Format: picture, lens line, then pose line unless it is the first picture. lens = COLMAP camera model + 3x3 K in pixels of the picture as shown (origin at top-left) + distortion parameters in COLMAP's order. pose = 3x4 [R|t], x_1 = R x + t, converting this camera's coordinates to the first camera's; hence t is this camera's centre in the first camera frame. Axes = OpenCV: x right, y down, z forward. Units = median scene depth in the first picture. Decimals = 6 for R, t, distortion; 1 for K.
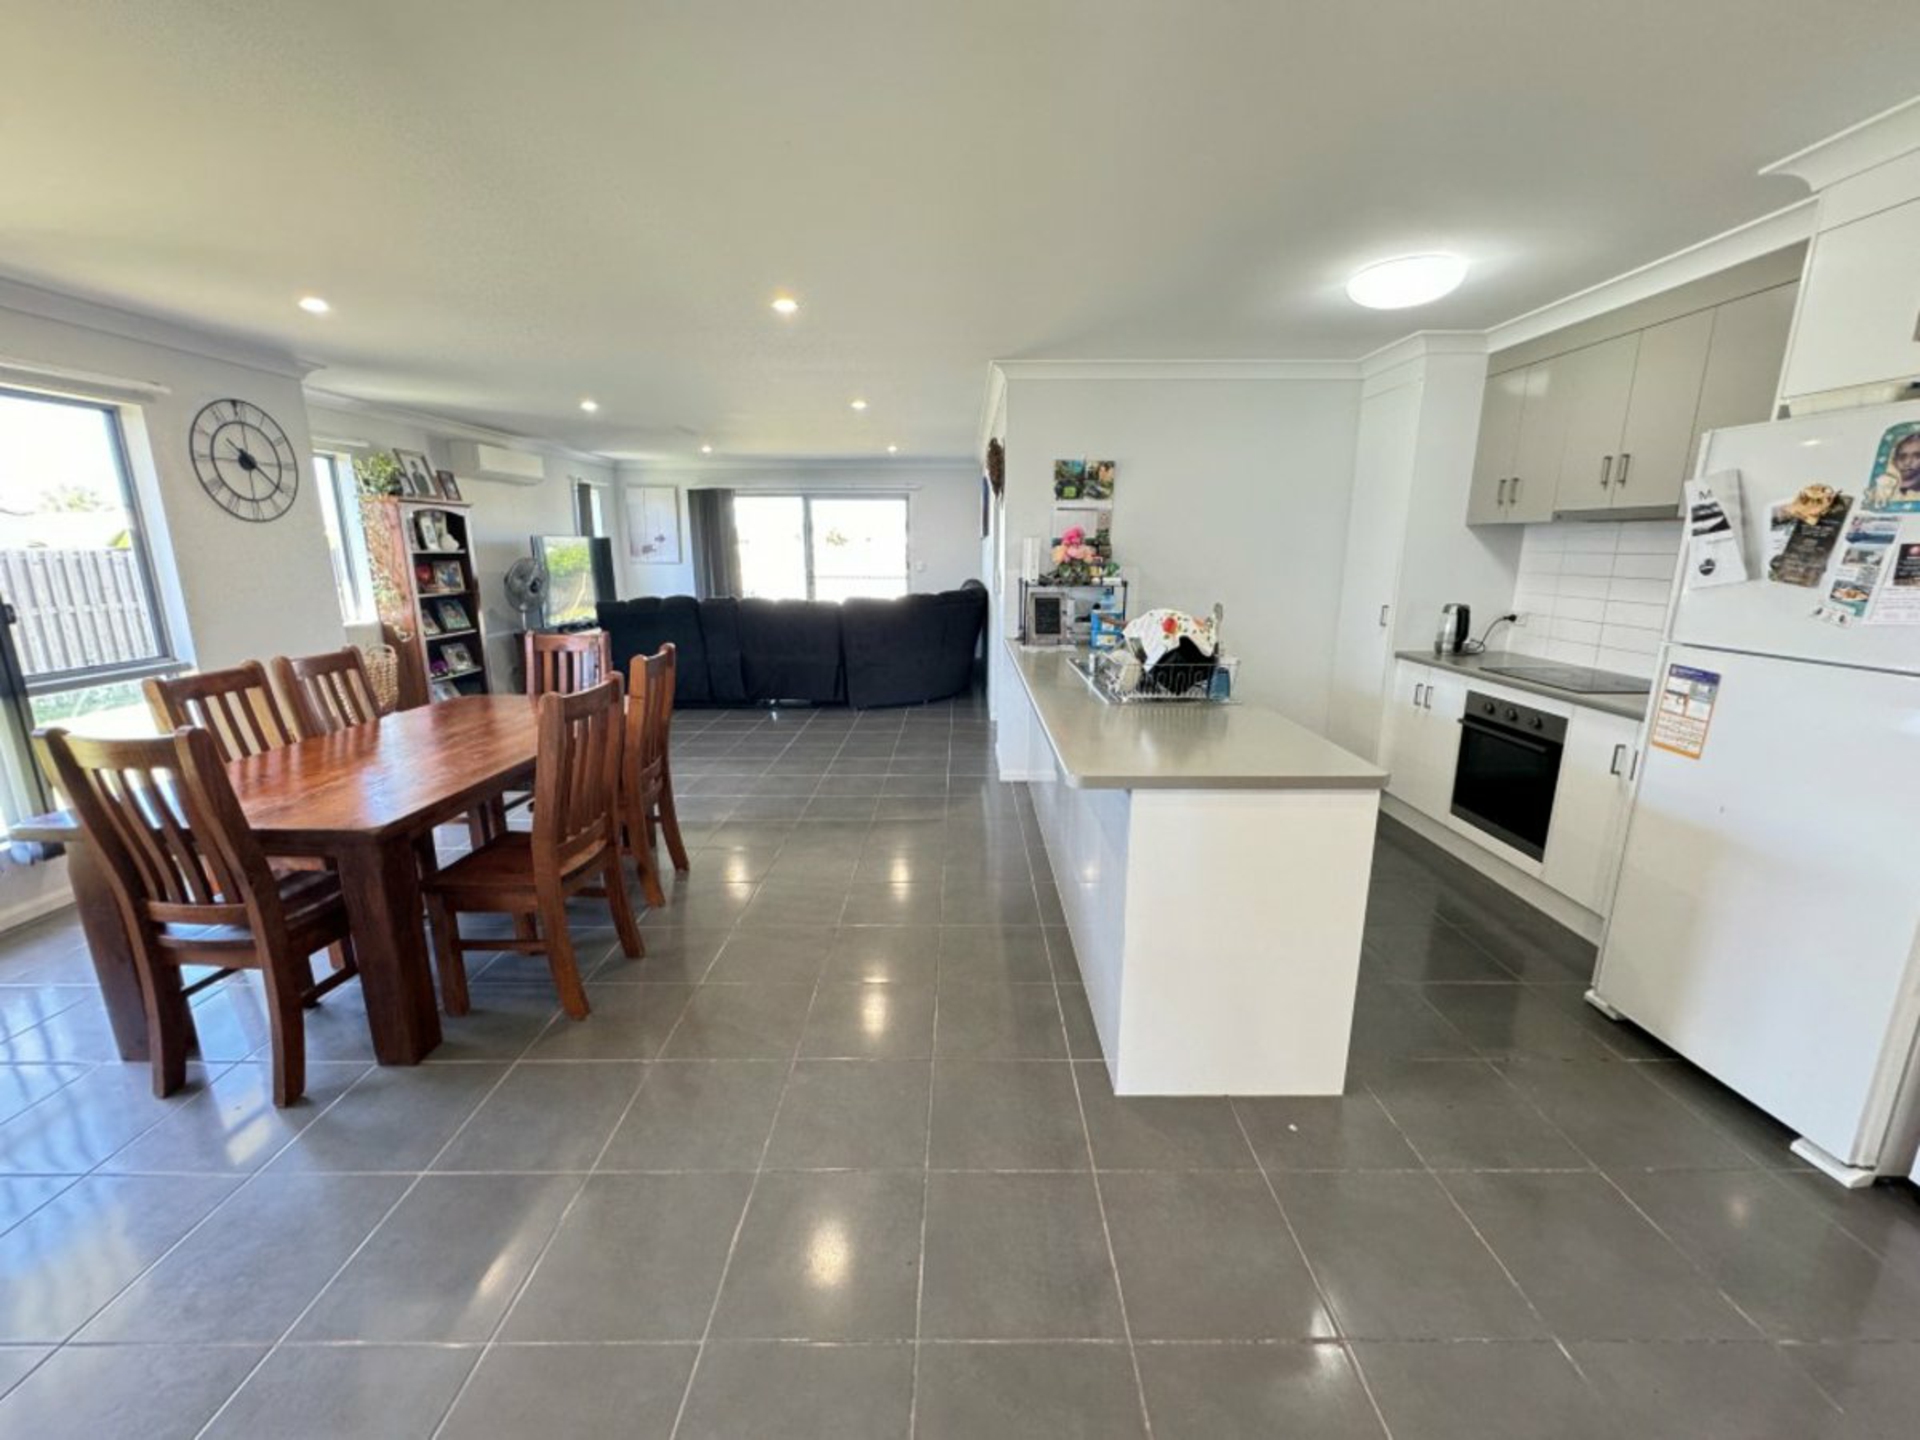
lens RADIAL K [[765.7, 0, 960.1], [0, 765.7, 716.1], [0, 0, 1]] dist [0.000381, 0.000032]
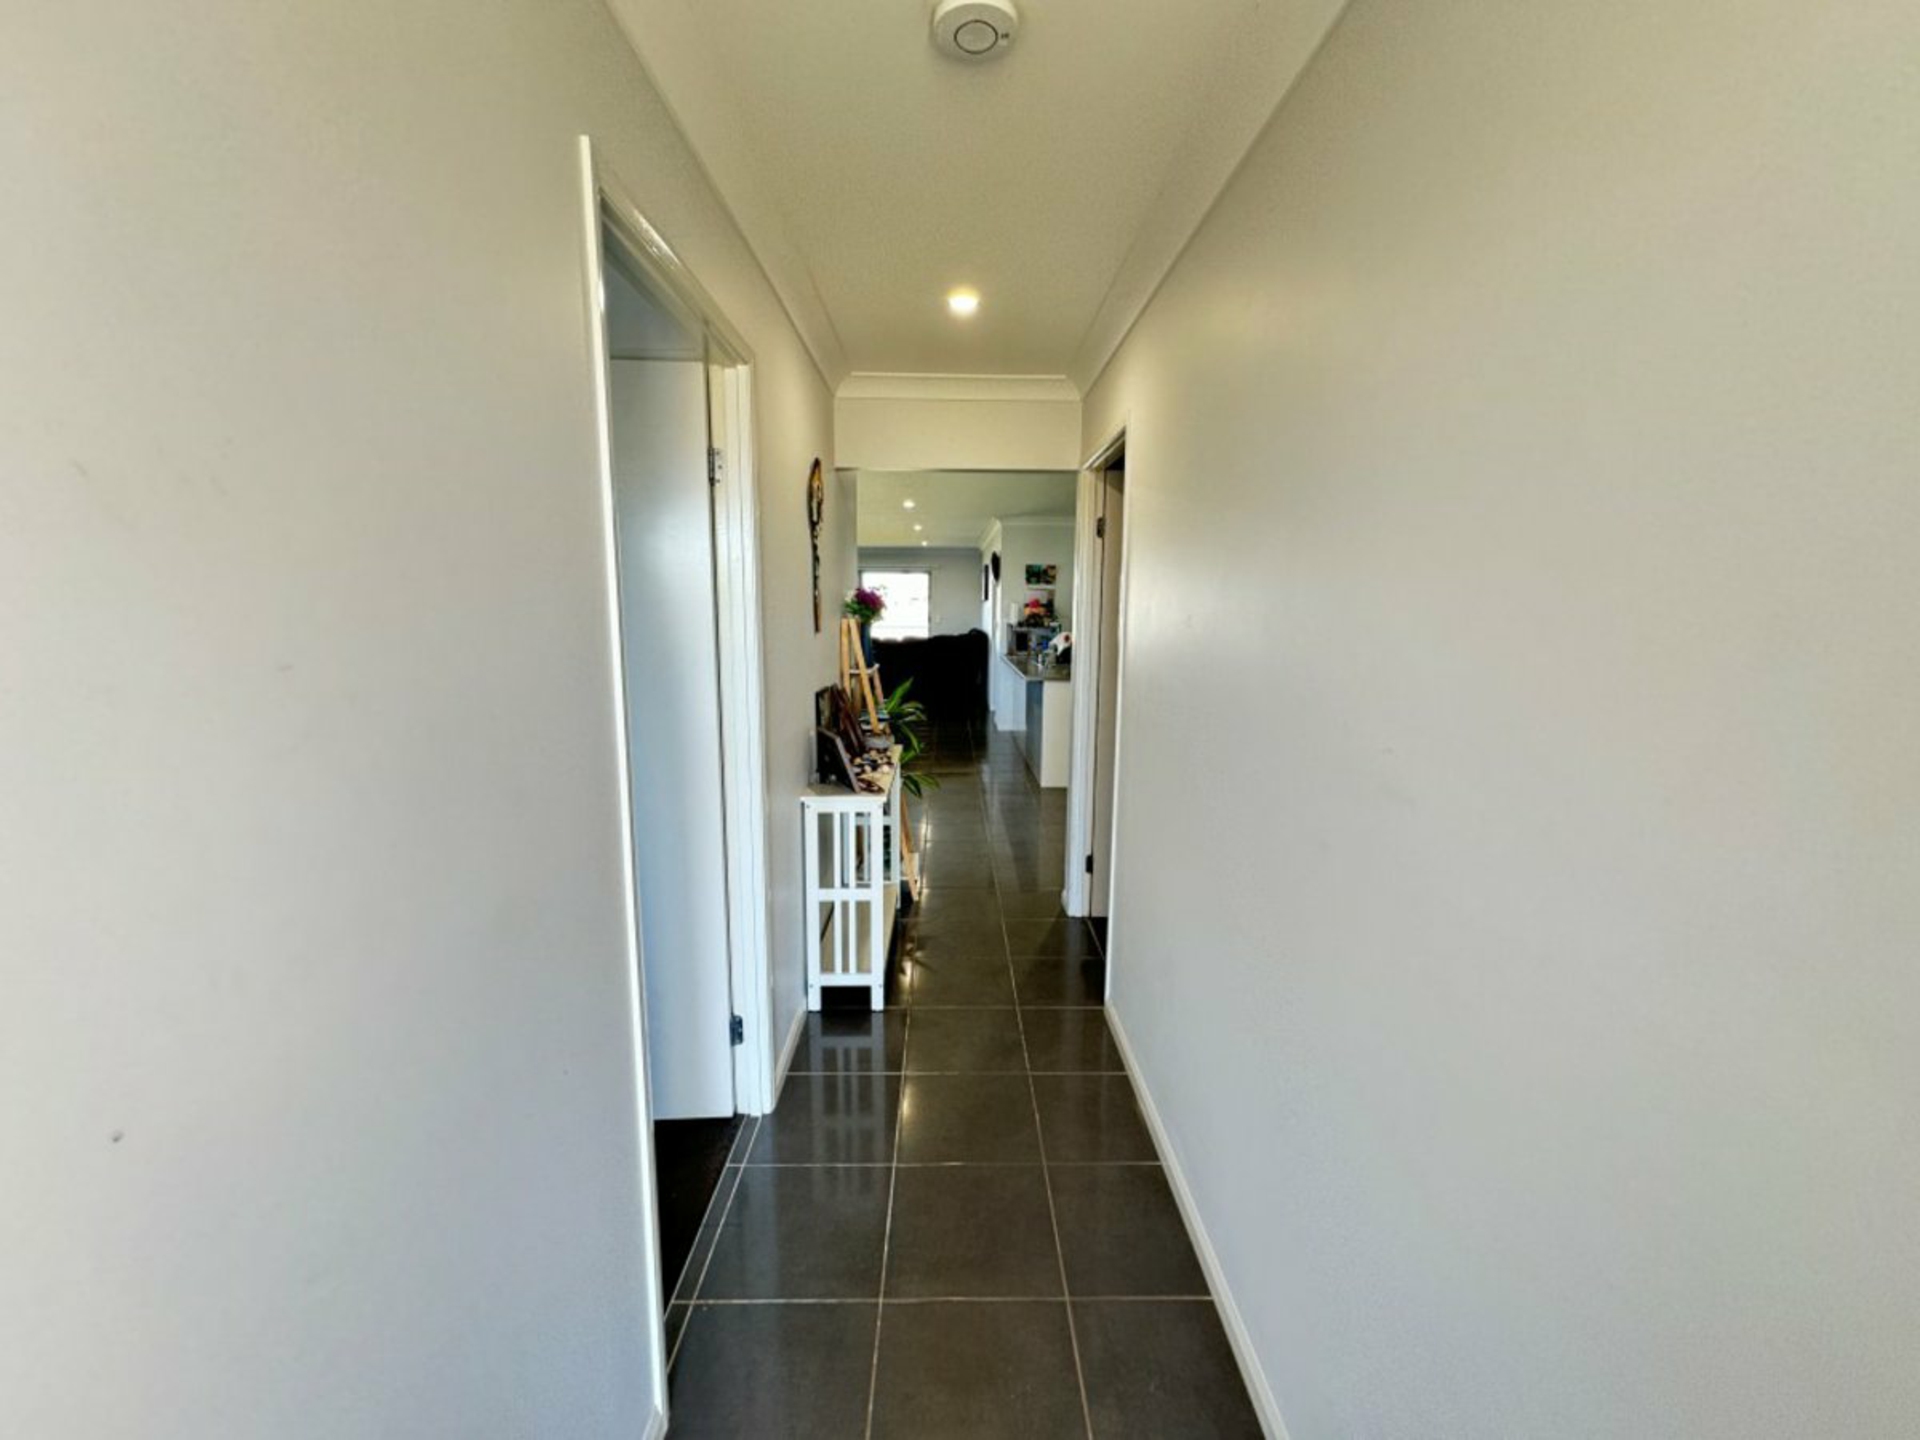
lens RADIAL K [[765.7, 0, 963.5], [0, 765.7, 721.7], [0, 0, 1]] dist [0.000381, 0.000032]
pose [[0.999751, 0.004654, 0.021814, -0.079373], [-0.003161, 0.997682, -0.067977, 0.207467], [-0.022079, 0.067892, 0.997448, -0.947389]]
